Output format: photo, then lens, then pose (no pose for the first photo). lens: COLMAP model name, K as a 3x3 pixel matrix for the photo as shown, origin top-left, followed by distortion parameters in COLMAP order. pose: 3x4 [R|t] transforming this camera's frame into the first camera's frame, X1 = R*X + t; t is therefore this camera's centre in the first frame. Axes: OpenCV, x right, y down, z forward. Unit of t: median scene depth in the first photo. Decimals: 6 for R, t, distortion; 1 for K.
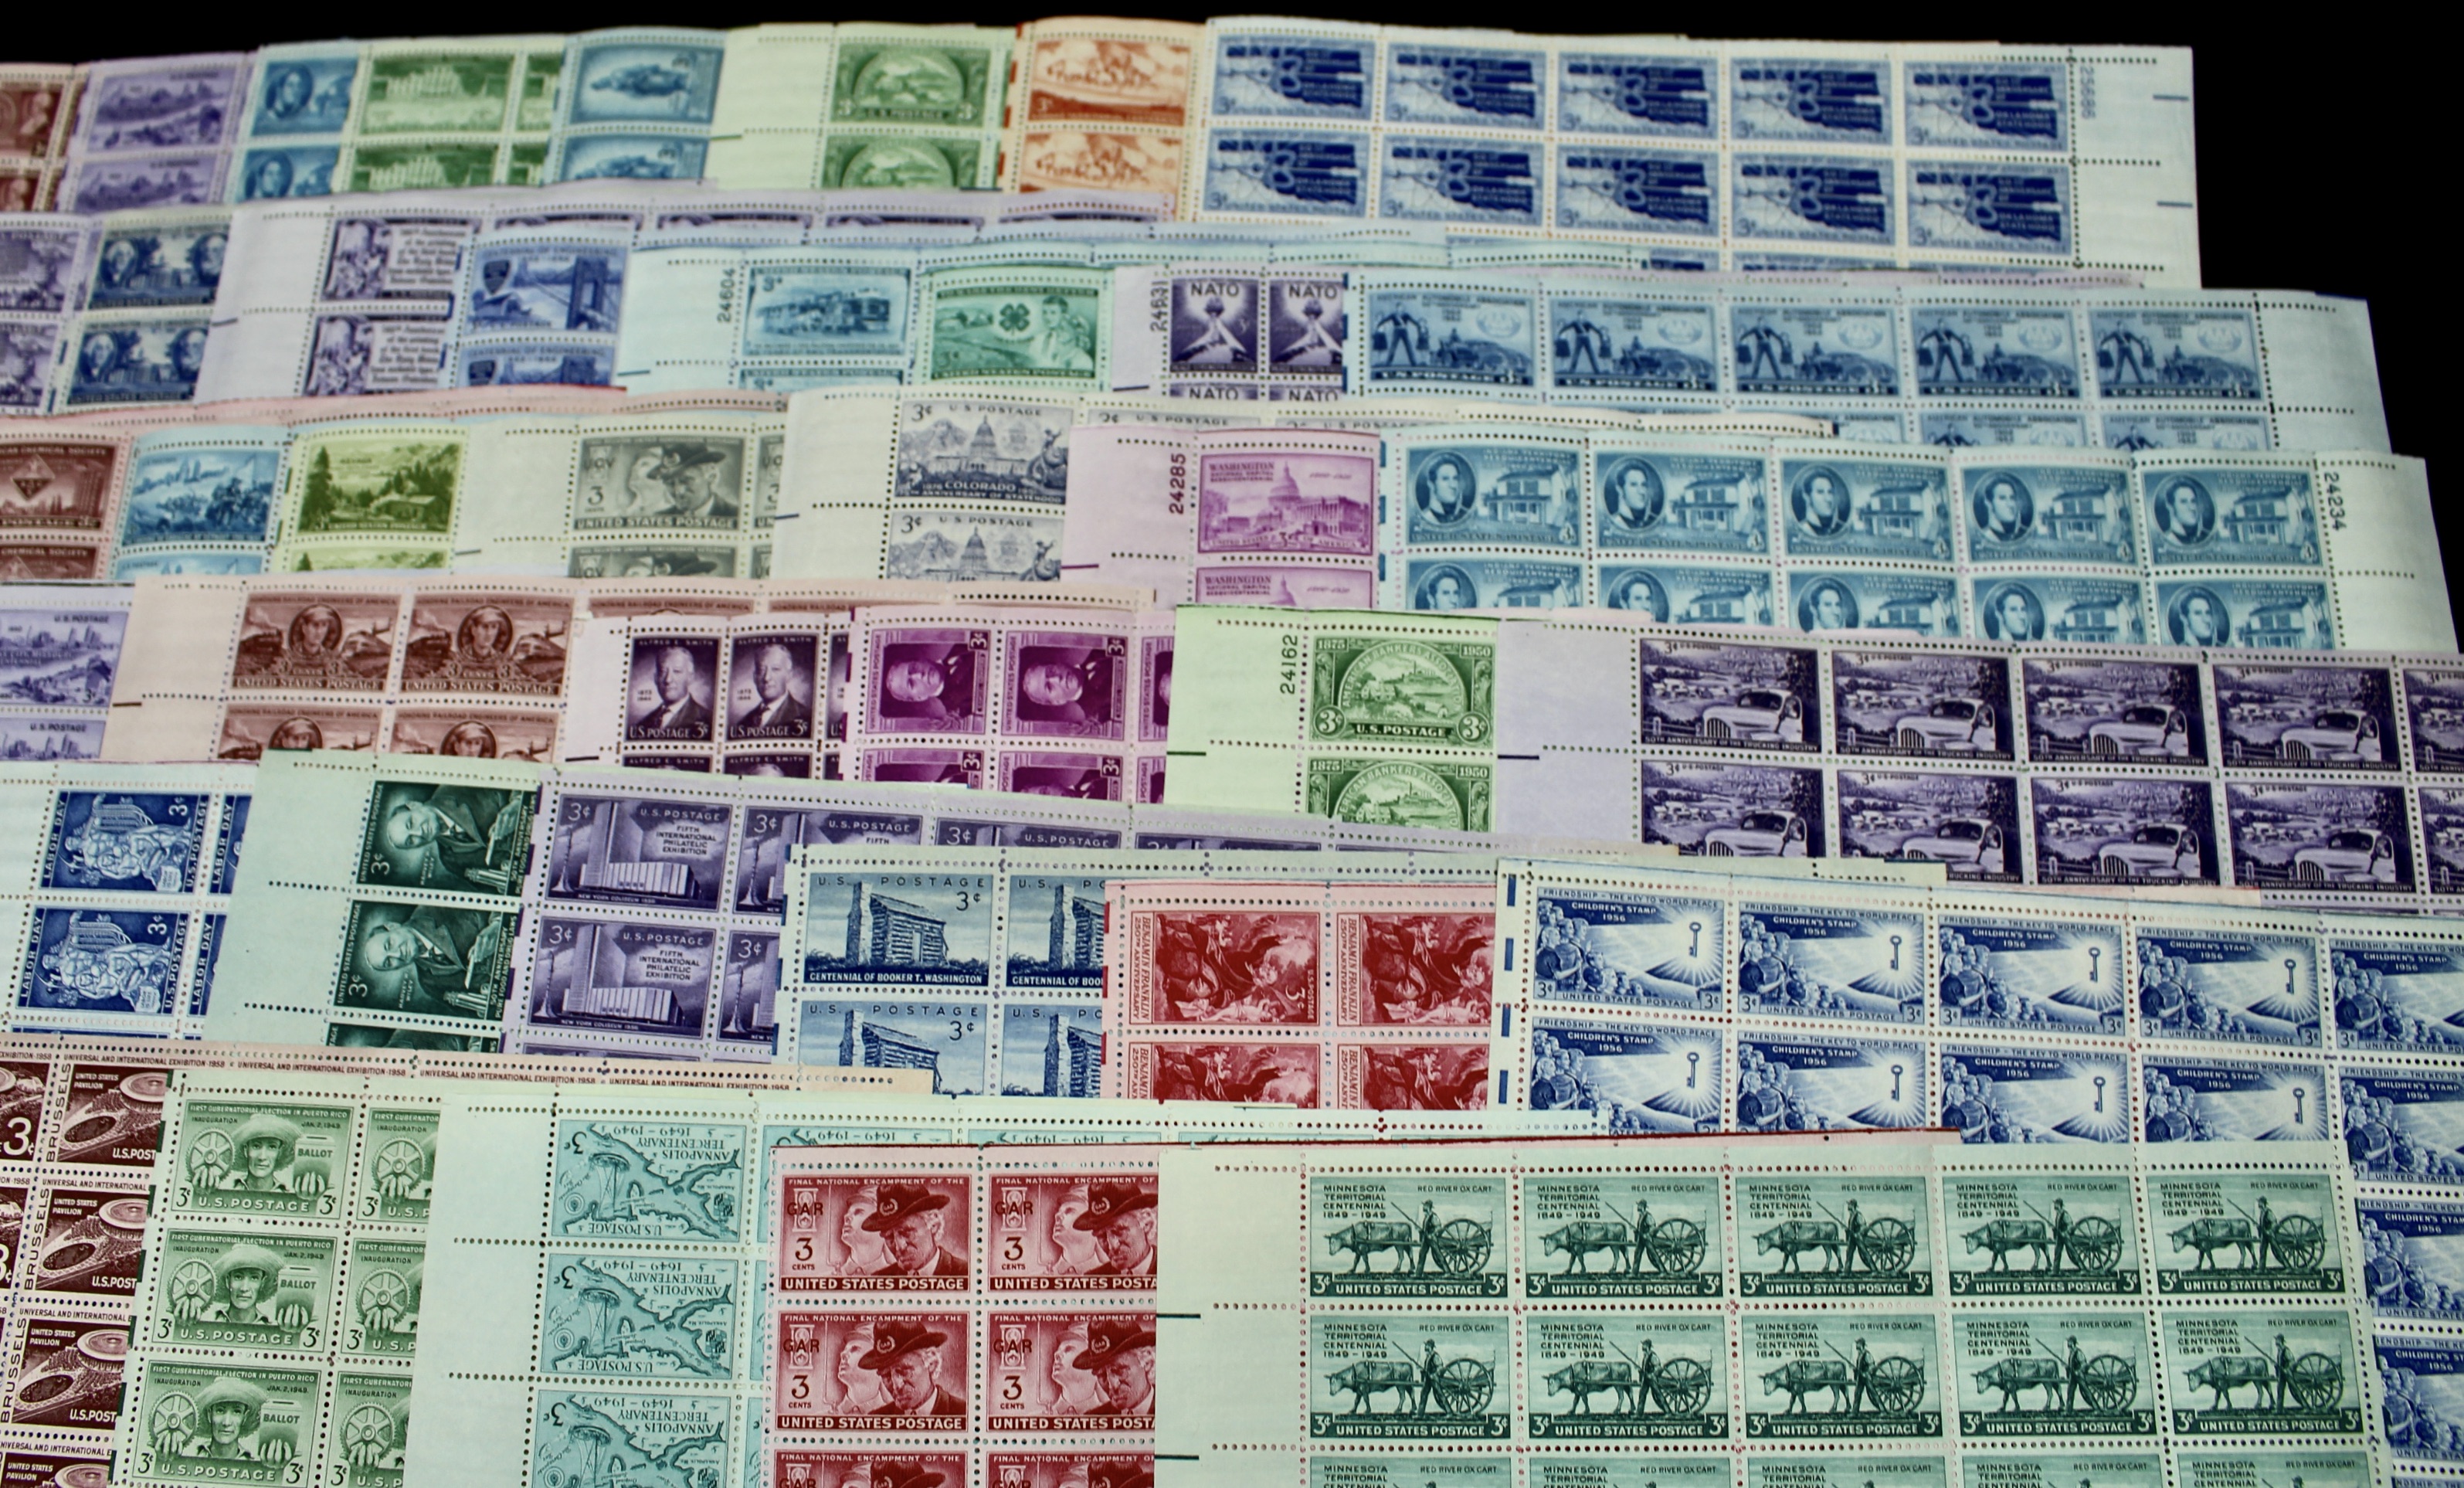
lens RADIAL K [[2140.2, 0, 1221.3], [0, 2140.2, 682.6], [0, 0, 1]] dist [-0.151061, 0.112814]
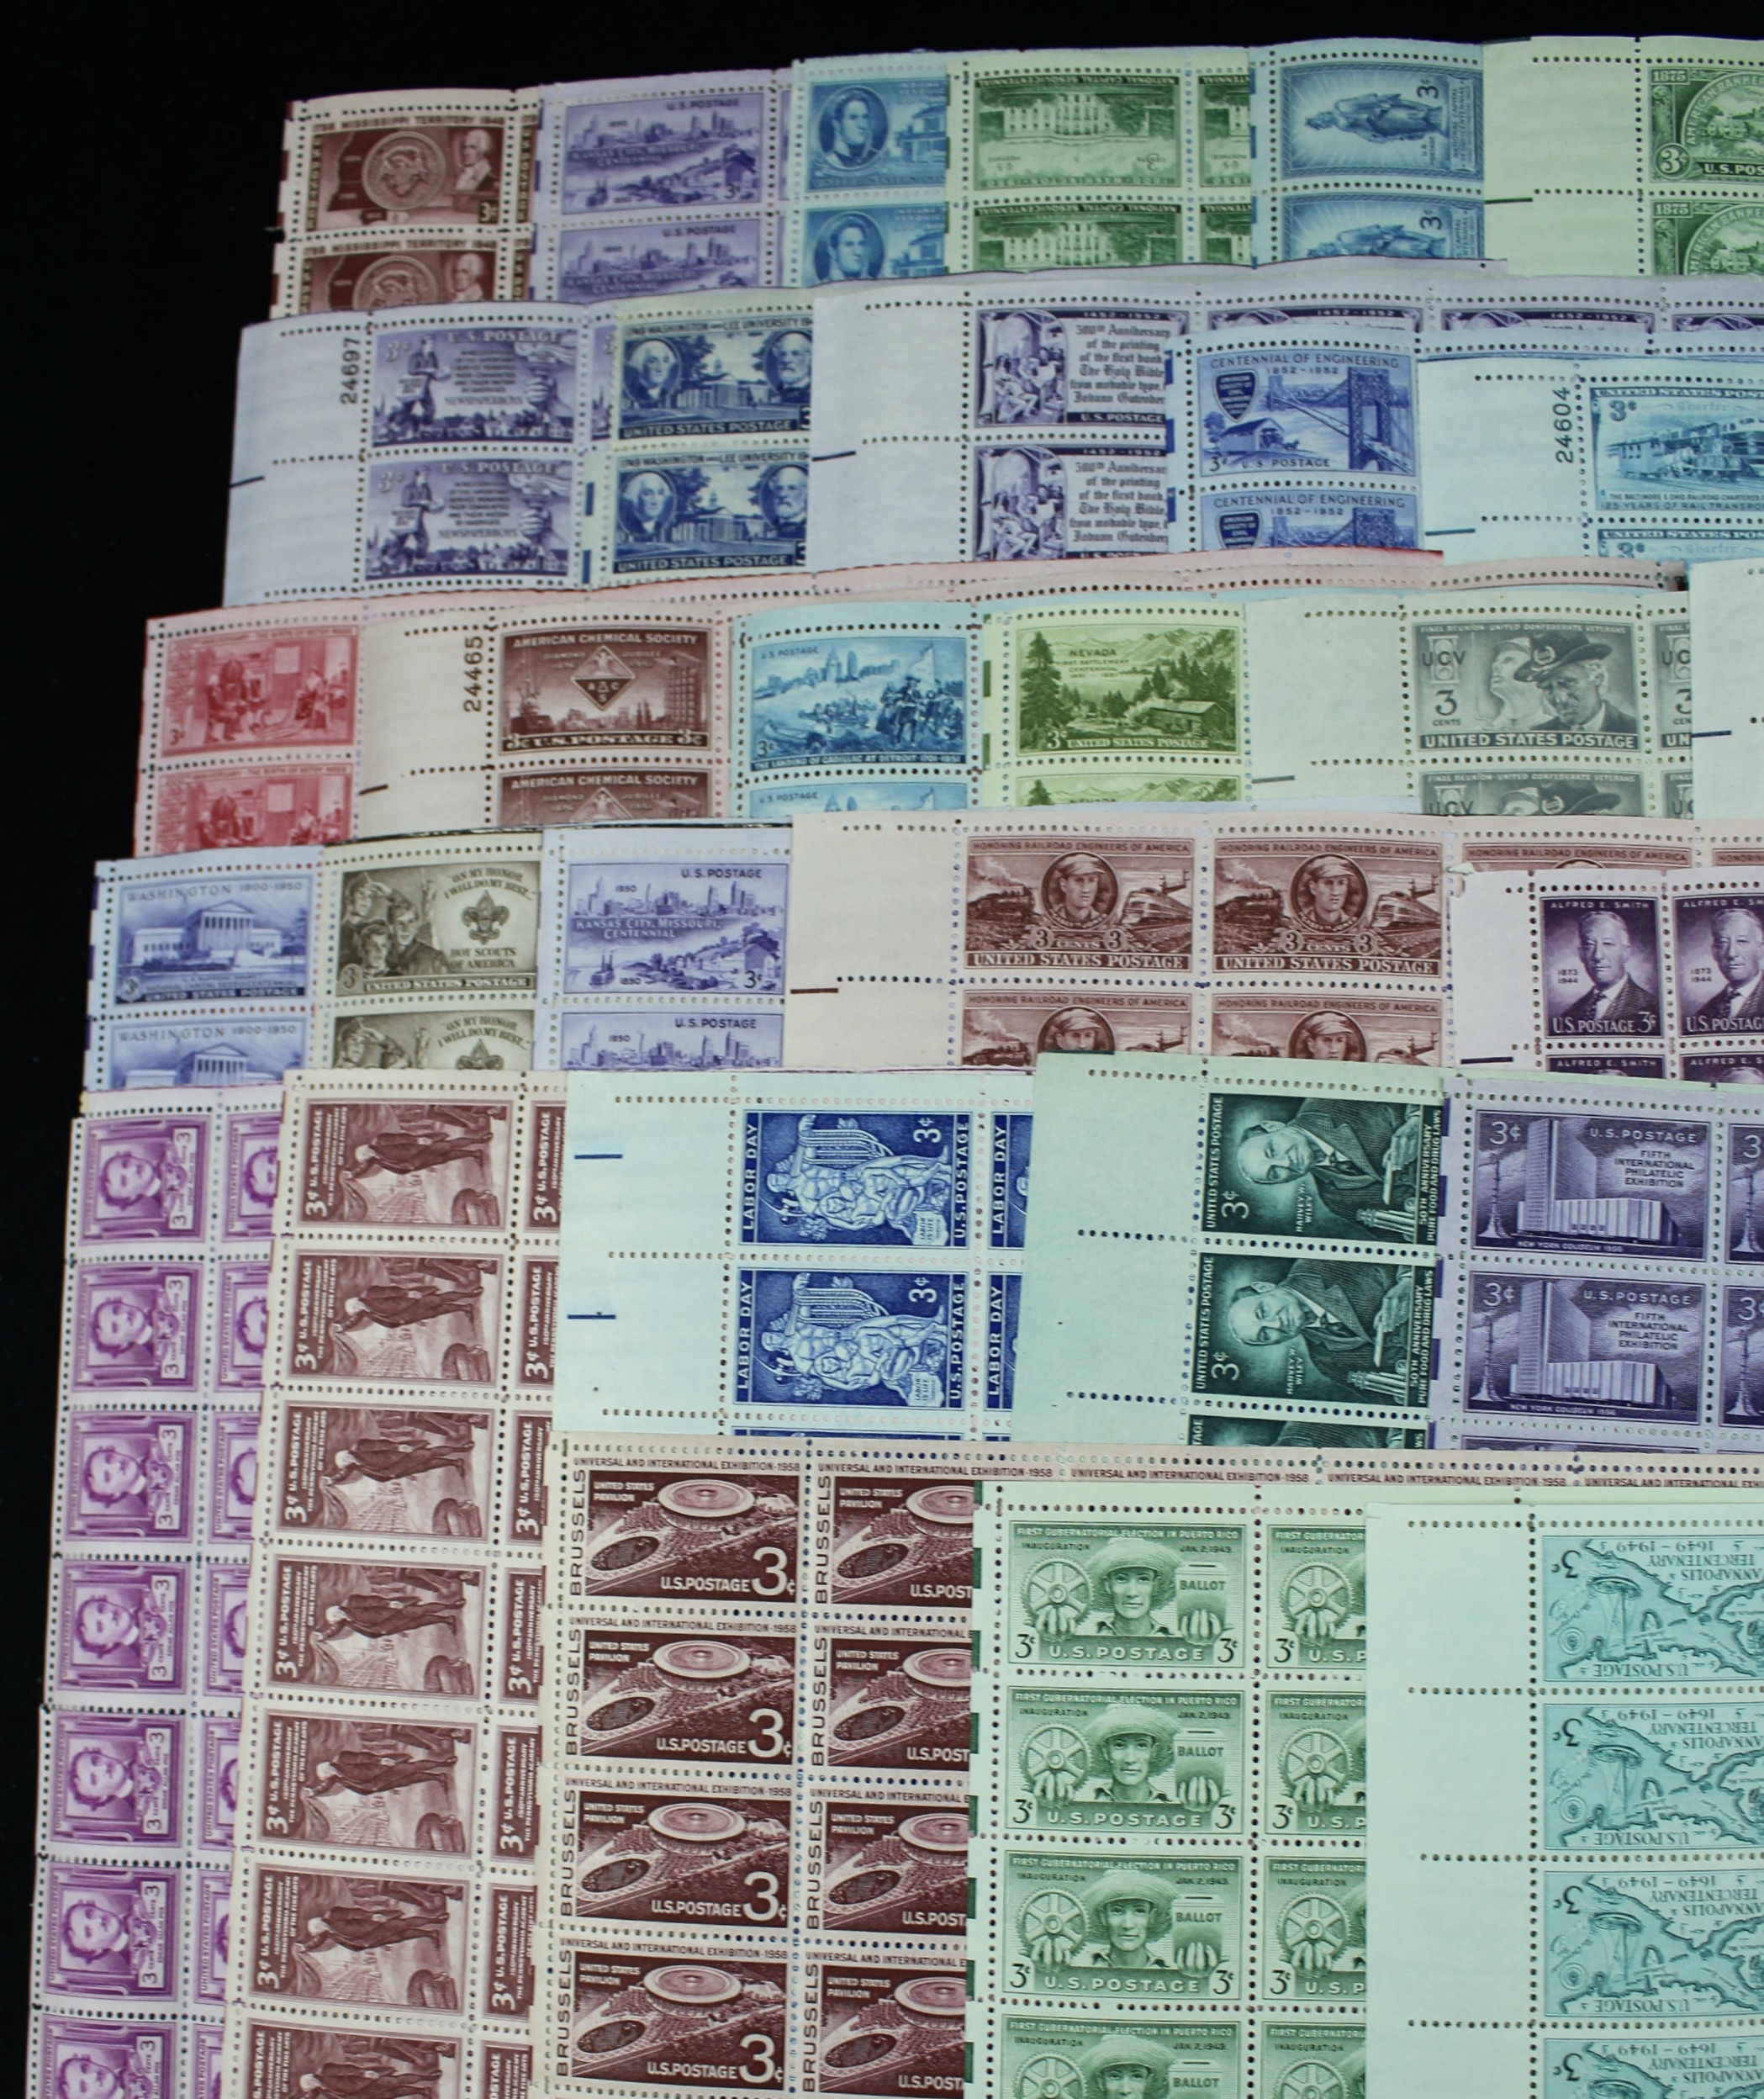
lens RADIAL K [[2362.5, 0, 834.3], [0, 2362.5, 1267.3], [0, 0, 1]] dist [-0.162474, 0.139777]
pose [[0.999641, -0.014066, -0.022824, -0.523921], [0.018416, 0.978948, 0.203278, -0.066945], [0.019484, -0.203625, 0.978855, 0.154746]]
